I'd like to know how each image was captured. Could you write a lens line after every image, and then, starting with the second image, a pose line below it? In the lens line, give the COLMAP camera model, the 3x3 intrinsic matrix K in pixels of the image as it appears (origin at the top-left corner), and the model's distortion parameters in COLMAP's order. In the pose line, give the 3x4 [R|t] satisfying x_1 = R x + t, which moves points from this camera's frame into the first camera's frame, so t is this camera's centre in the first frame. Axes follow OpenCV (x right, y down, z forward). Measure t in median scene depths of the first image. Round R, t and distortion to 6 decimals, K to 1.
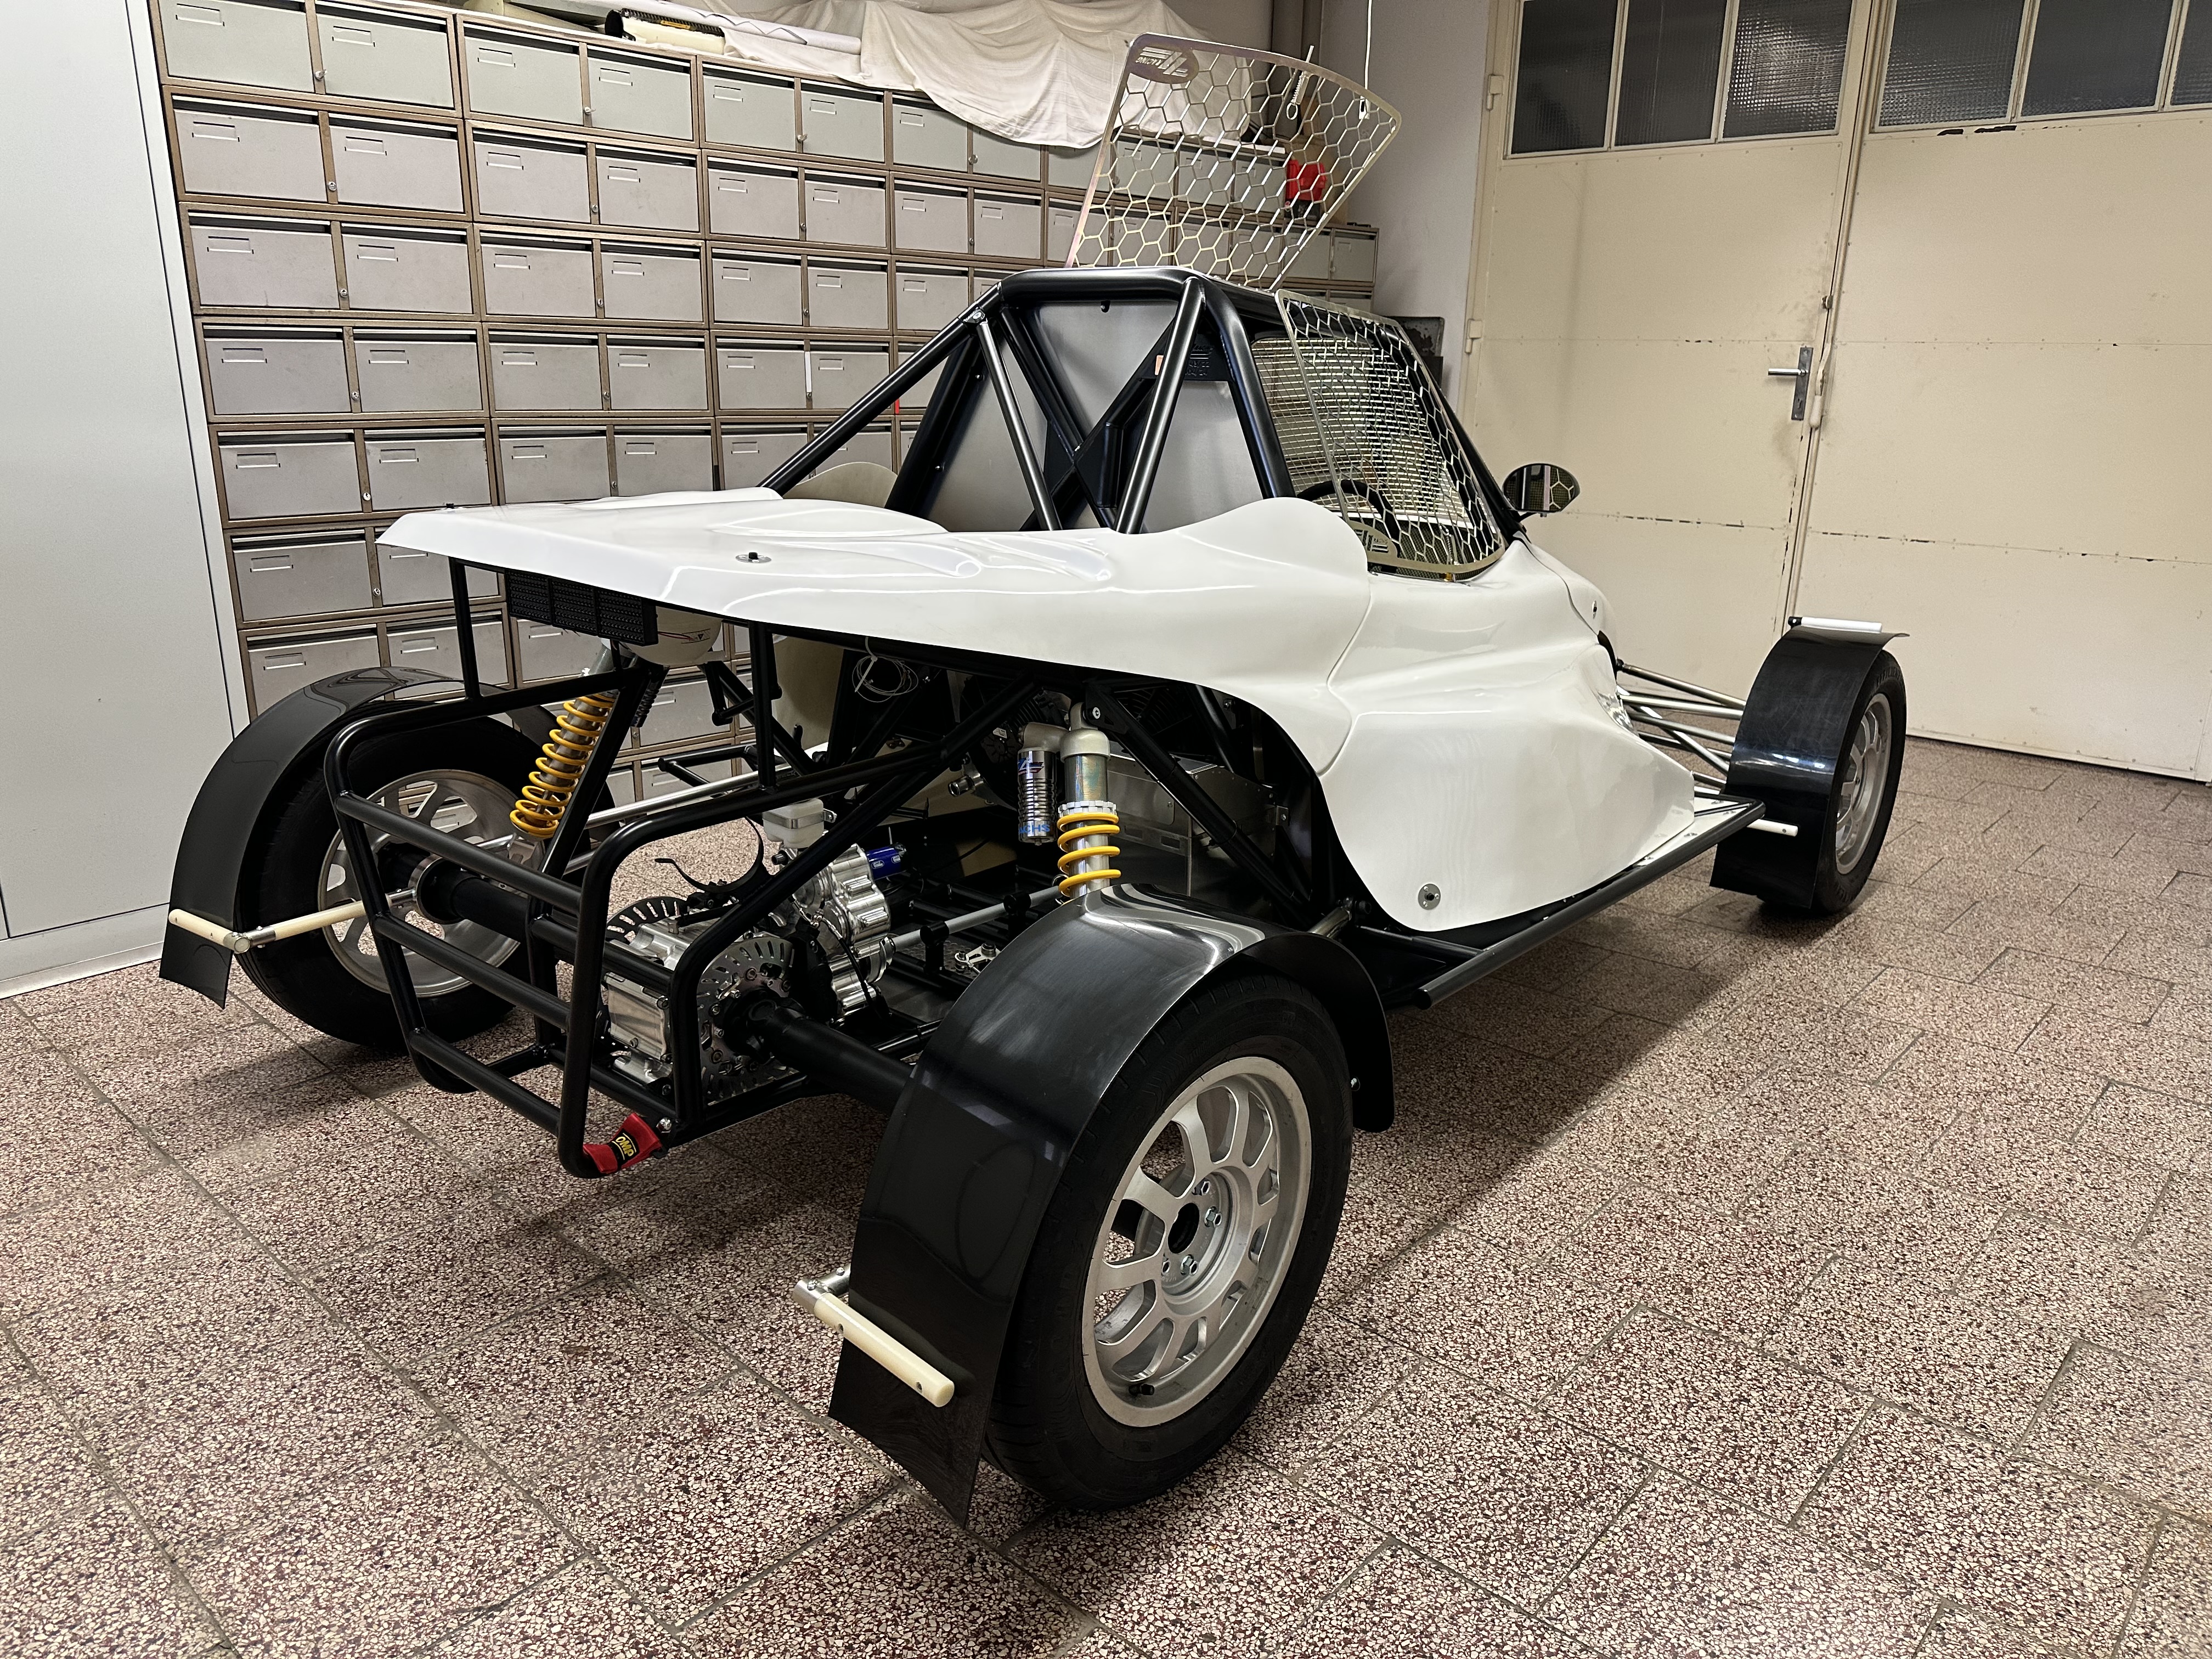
lens RADIAL K [[1538.5, 0, 1101.8], [0, 1538.5, 817.8], [0, 0, 1]] dist [0.039217, -0.046239]
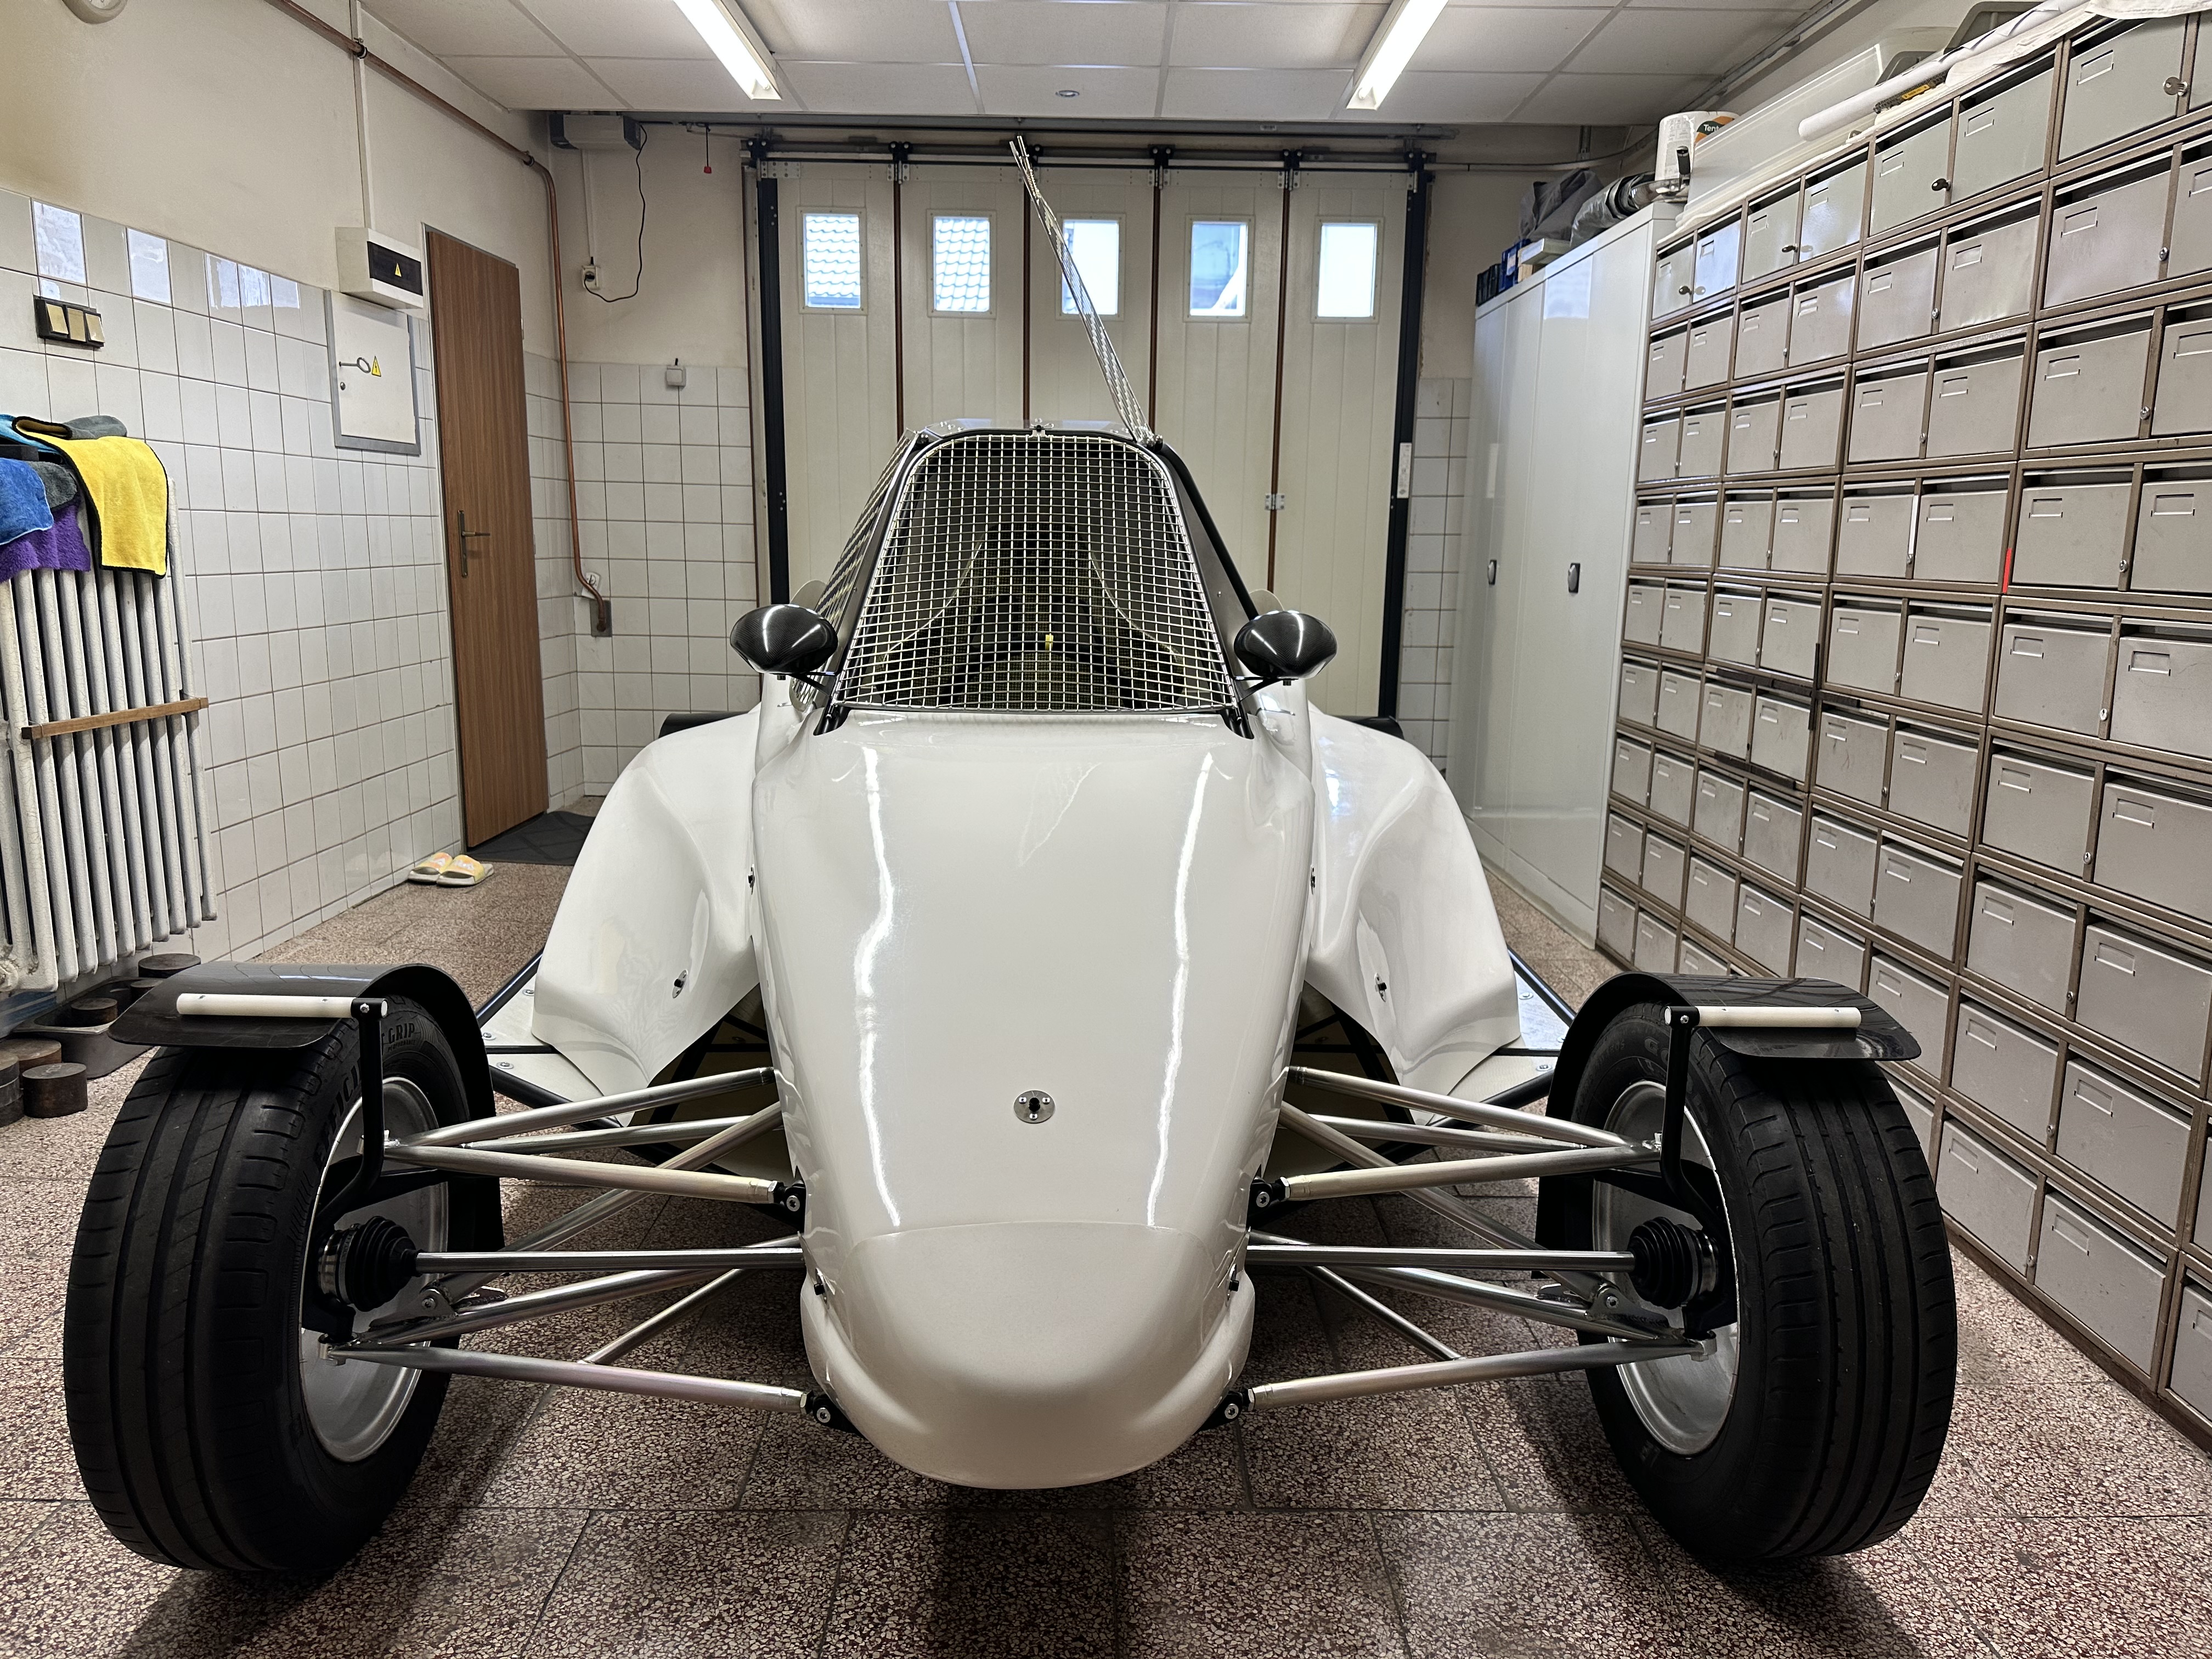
lens RADIAL K [[1577.1, 0, 1096.9], [0, 1577.1, 819.9], [0, 0, 1]] dist [0.027970, -0.025346]
pose [[-0.730207, 0.097915, -0.676173, 0.928124], [-0.220575, 0.902897, 0.368948, -0.599783], [0.646640, 0.418556, -0.637705, 2.166419]]
